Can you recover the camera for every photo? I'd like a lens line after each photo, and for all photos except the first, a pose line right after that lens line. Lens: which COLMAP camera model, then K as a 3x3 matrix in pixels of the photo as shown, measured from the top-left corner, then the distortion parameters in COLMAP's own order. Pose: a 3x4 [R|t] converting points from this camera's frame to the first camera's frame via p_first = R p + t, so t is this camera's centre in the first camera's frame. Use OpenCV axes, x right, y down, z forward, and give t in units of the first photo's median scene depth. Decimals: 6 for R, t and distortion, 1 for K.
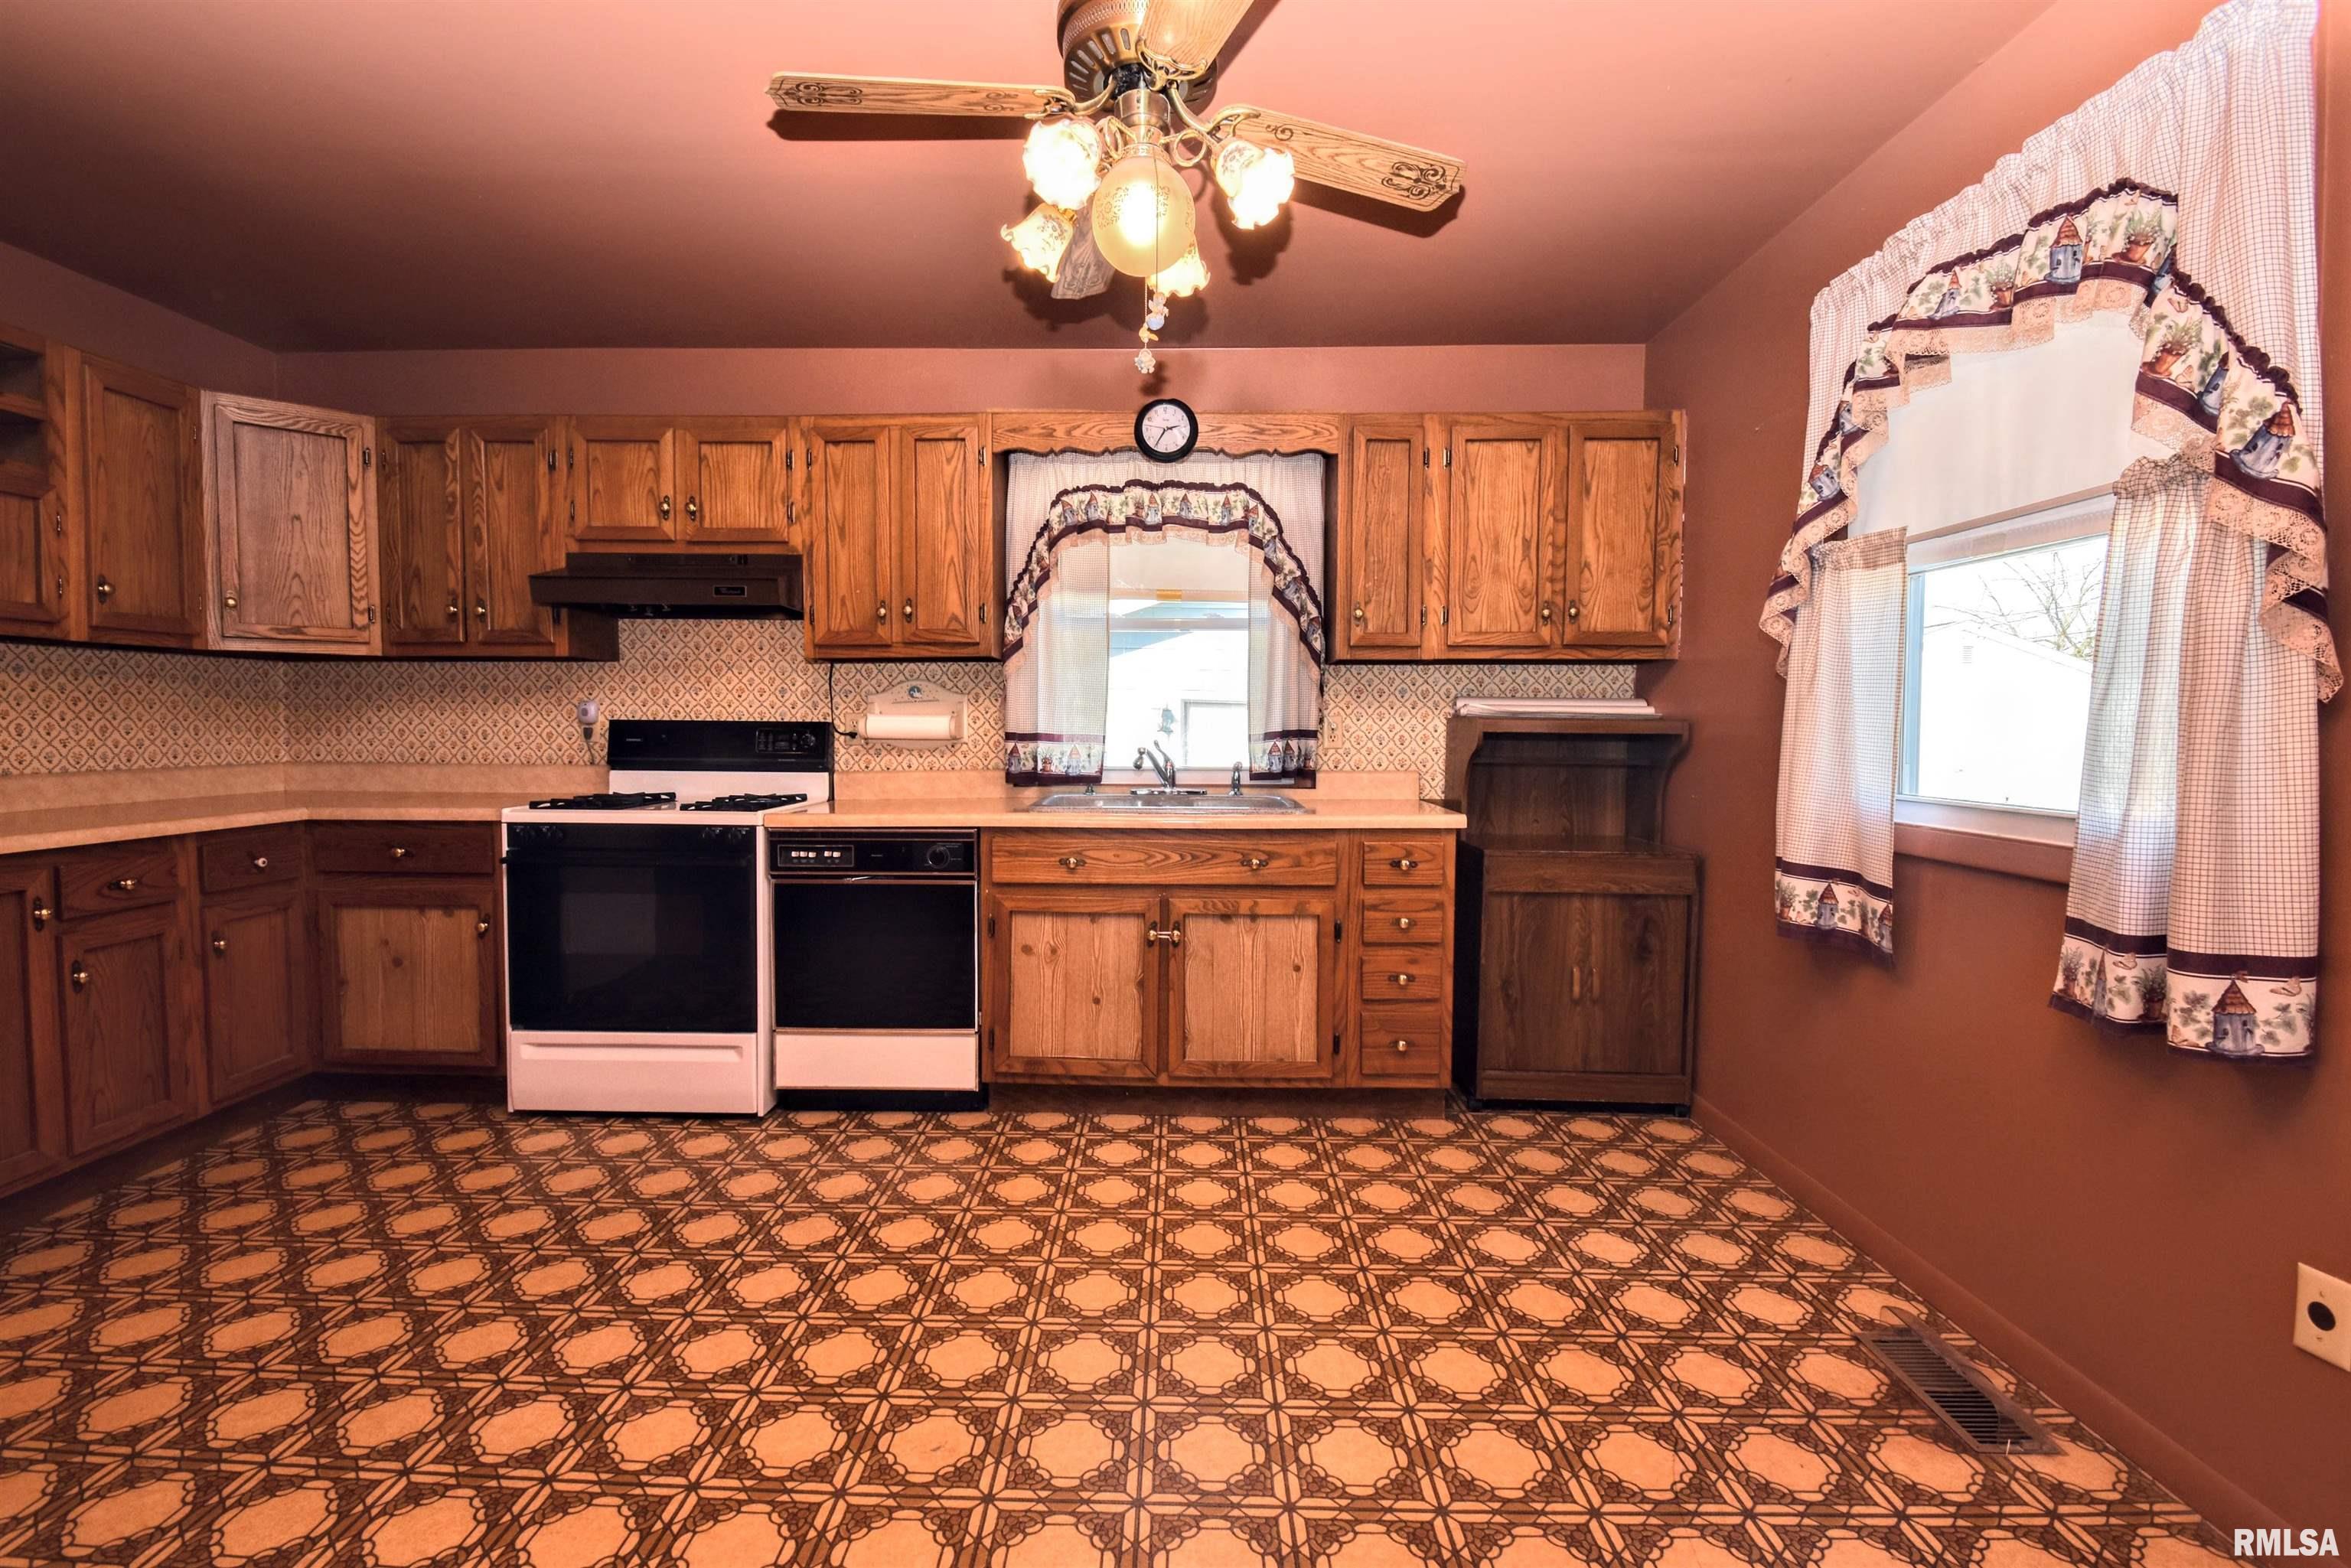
lens RADIAL K [[1054.3, 0, 1156.8], [0, 1054.3, 777.3], [0, 0, 1]] dist [0.009755, -0.015442]
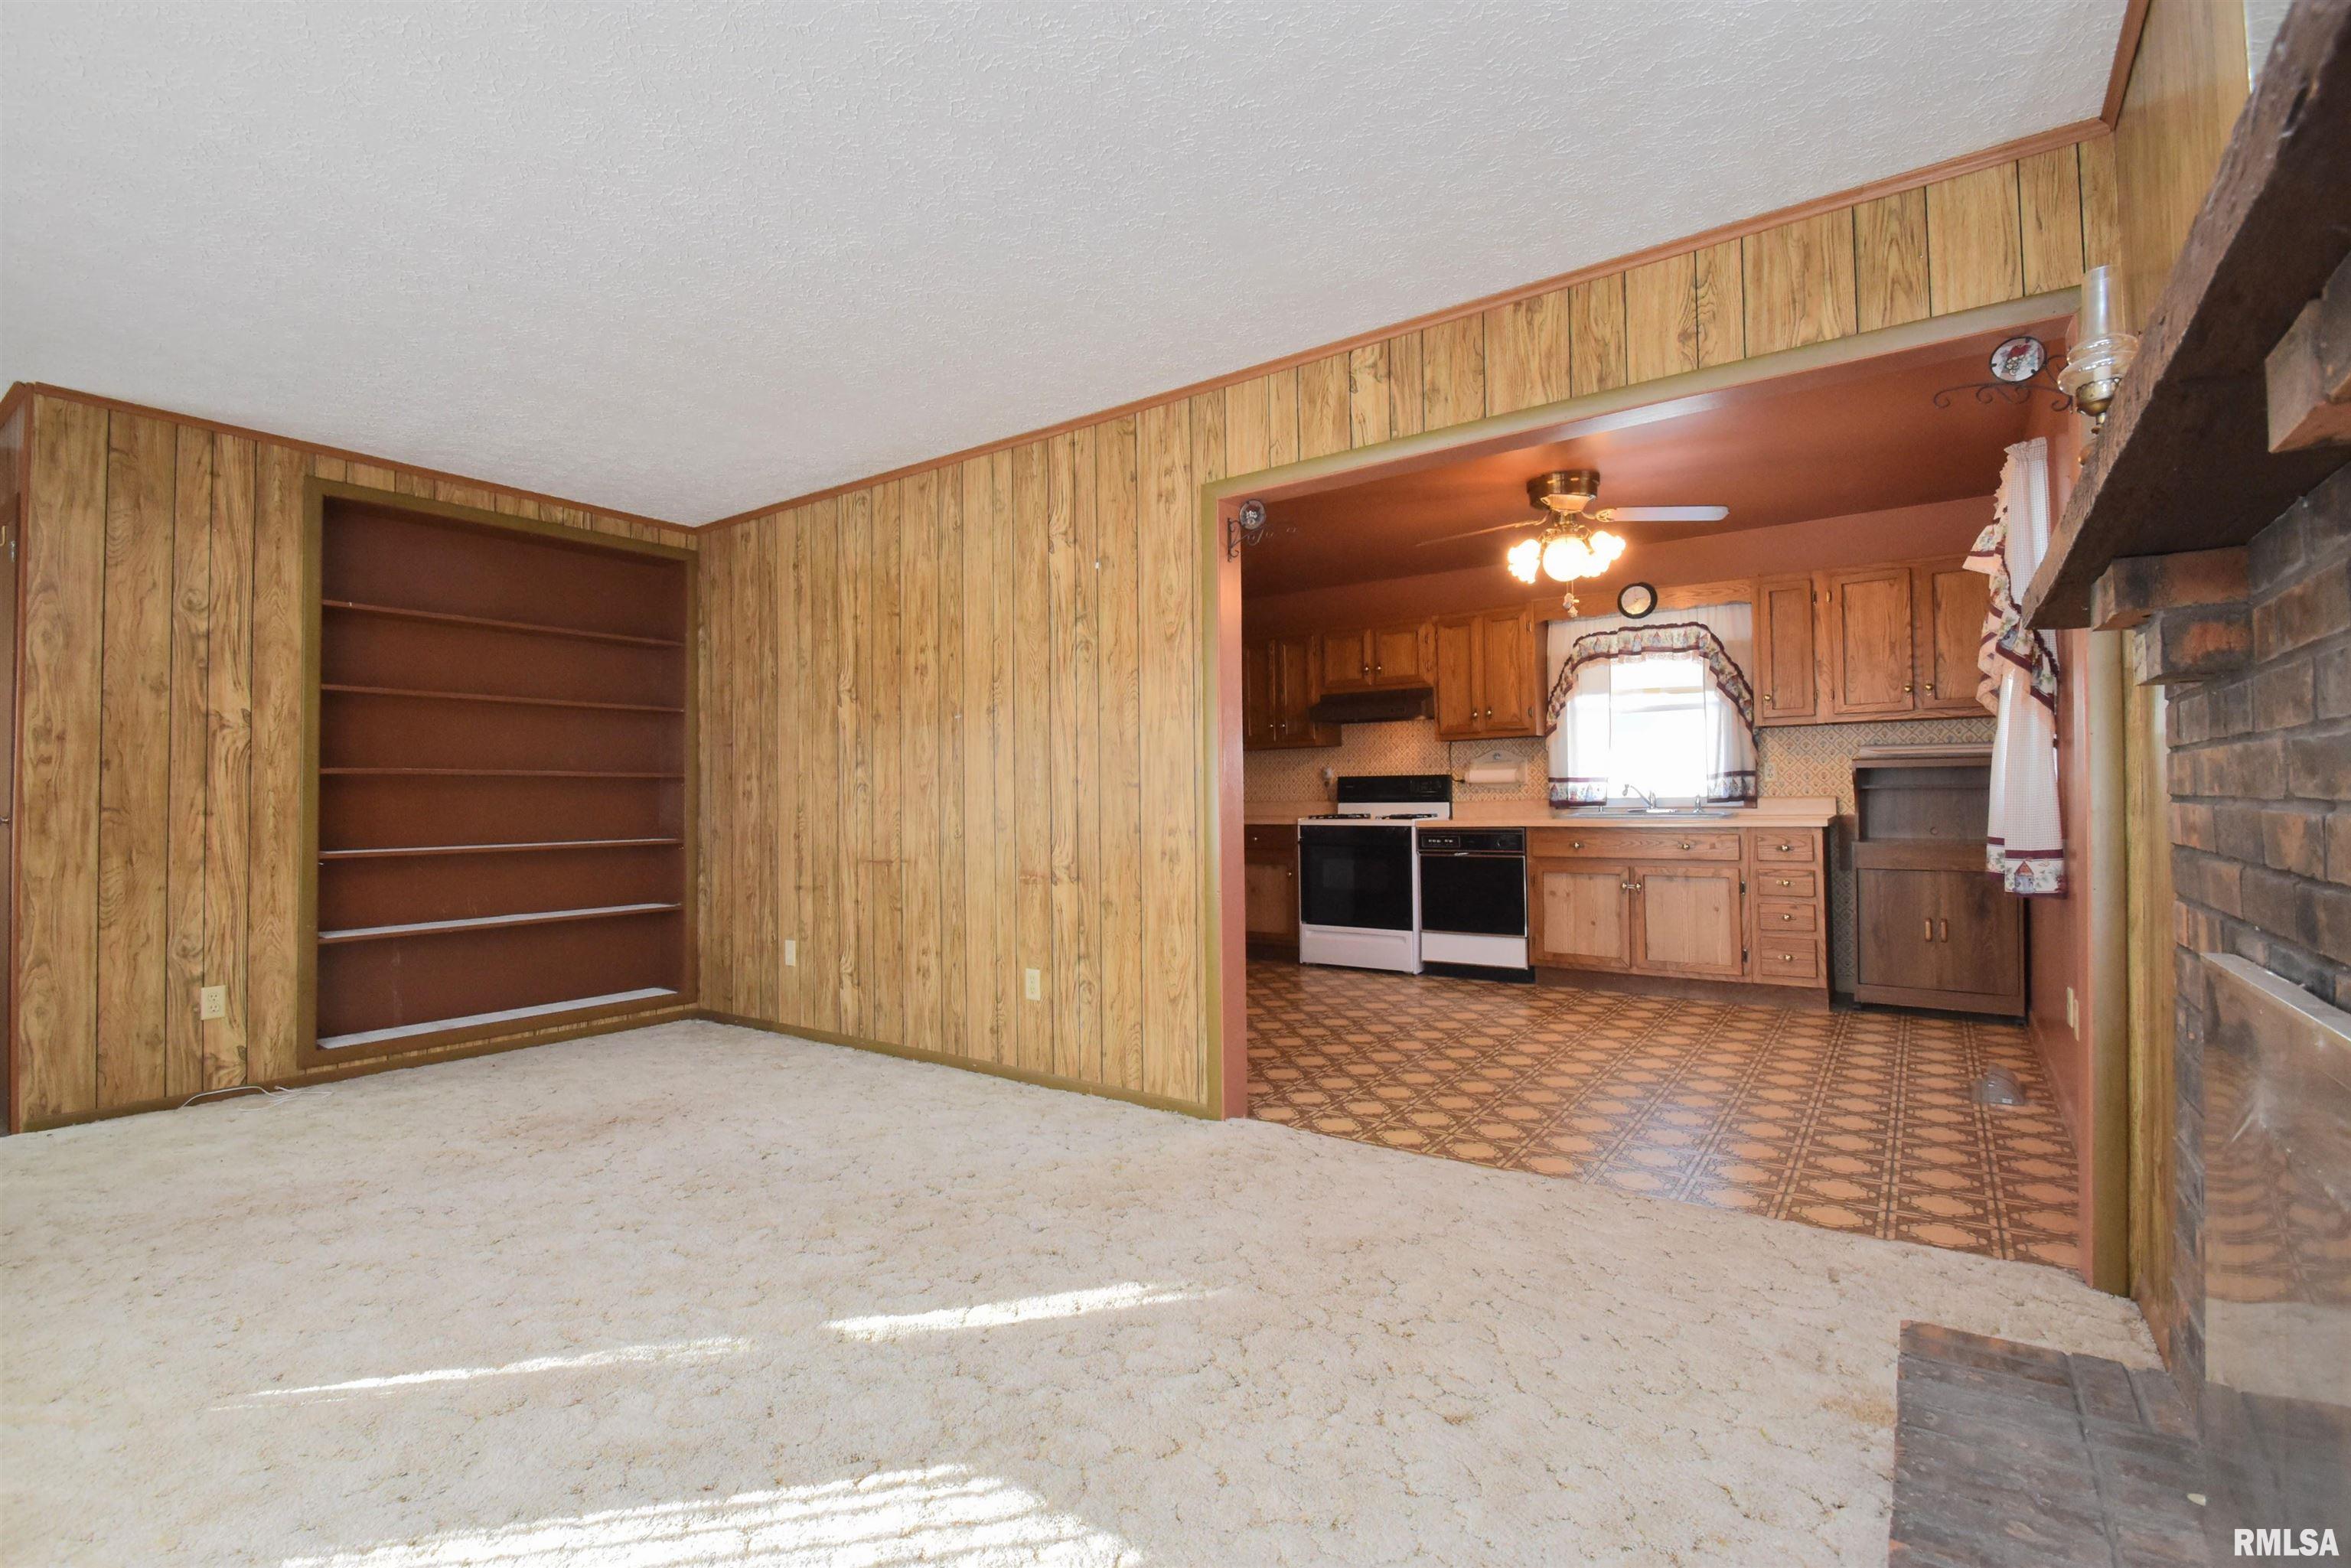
lens RADIAL K [[1049.9, 0, 1163.5], [0, 1049.9, 778.3], [0, 0, 1]] dist [-0.001307, -0.014759]
pose [[0.832902, -0.027706, -0.552727, 0.305655], [-0.004279, 0.998394, -0.056494, 0.063585], [0.553404, 0.049419, 0.831445, -0.849772]]
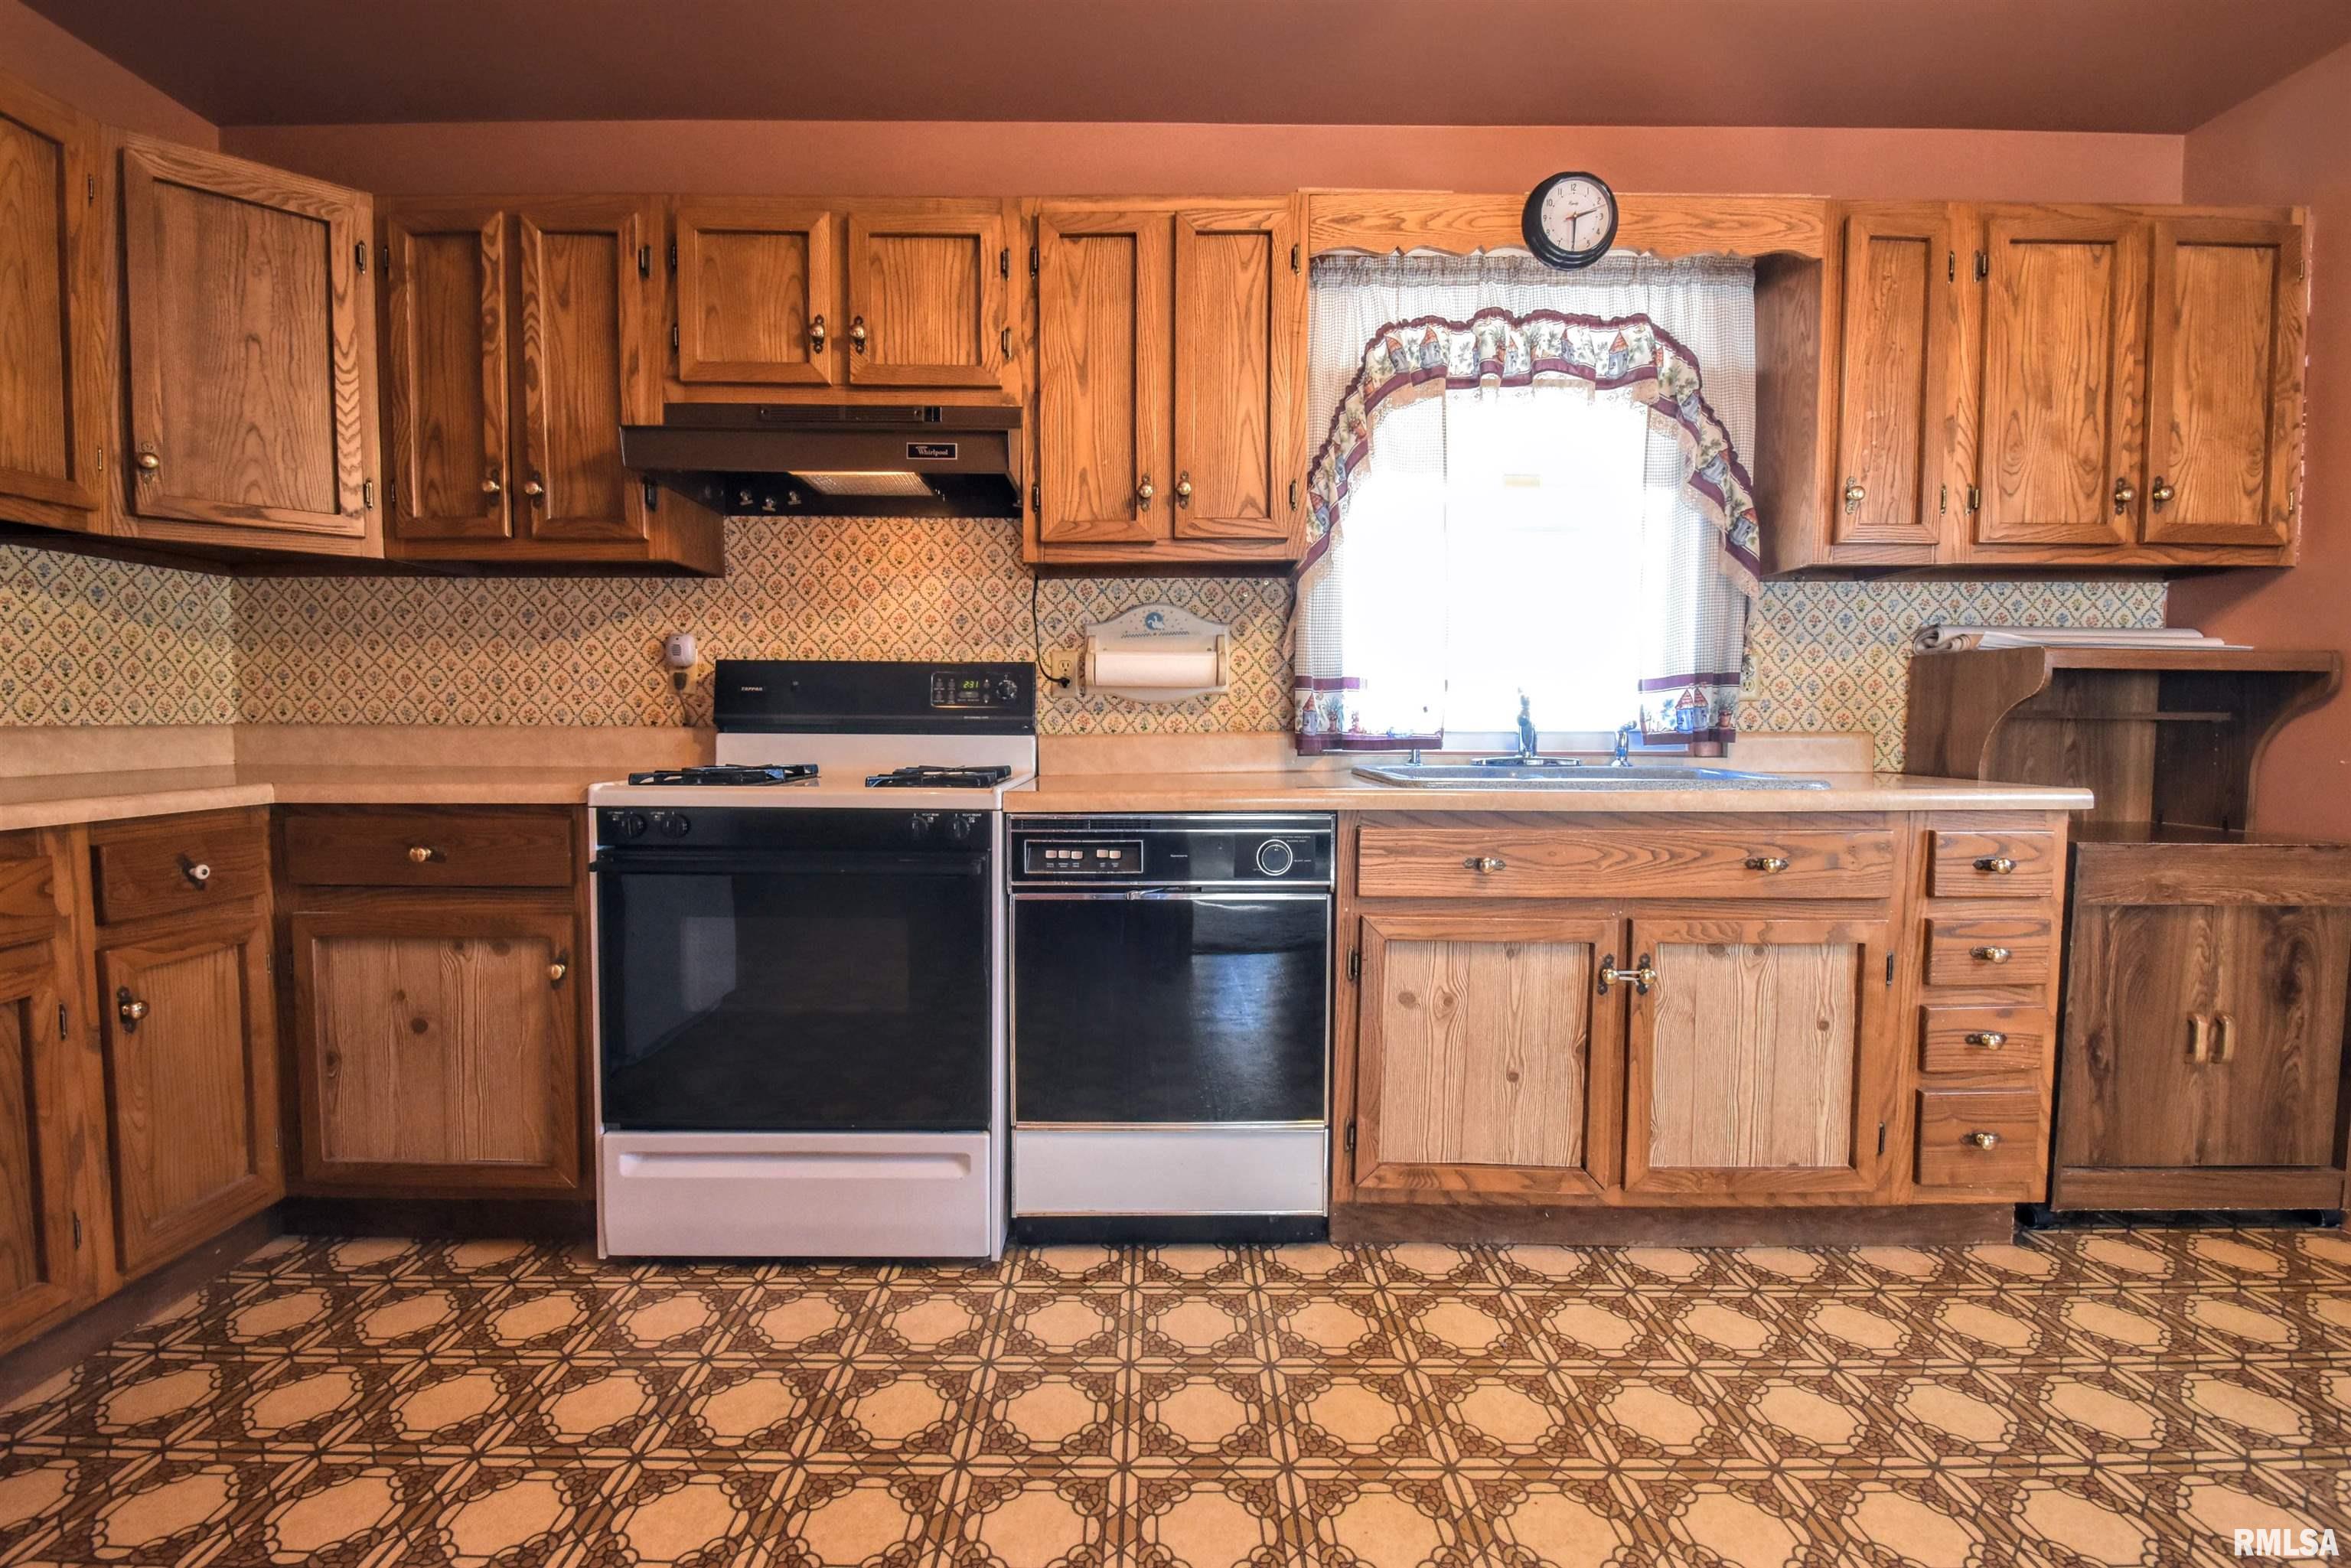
lens RADIAL K [[1095.6, 0, 1173.6], [0, 1095.6, 777.5], [0, 0, 1]] dist [0.011093, -0.017096]
pose [[0.999662, -0.003450, 0.025749, -0.263671], [0.003312, 0.999980, 0.005380, 0.021113], [-0.025767, -0.005293, 0.999654, 0.306220]]
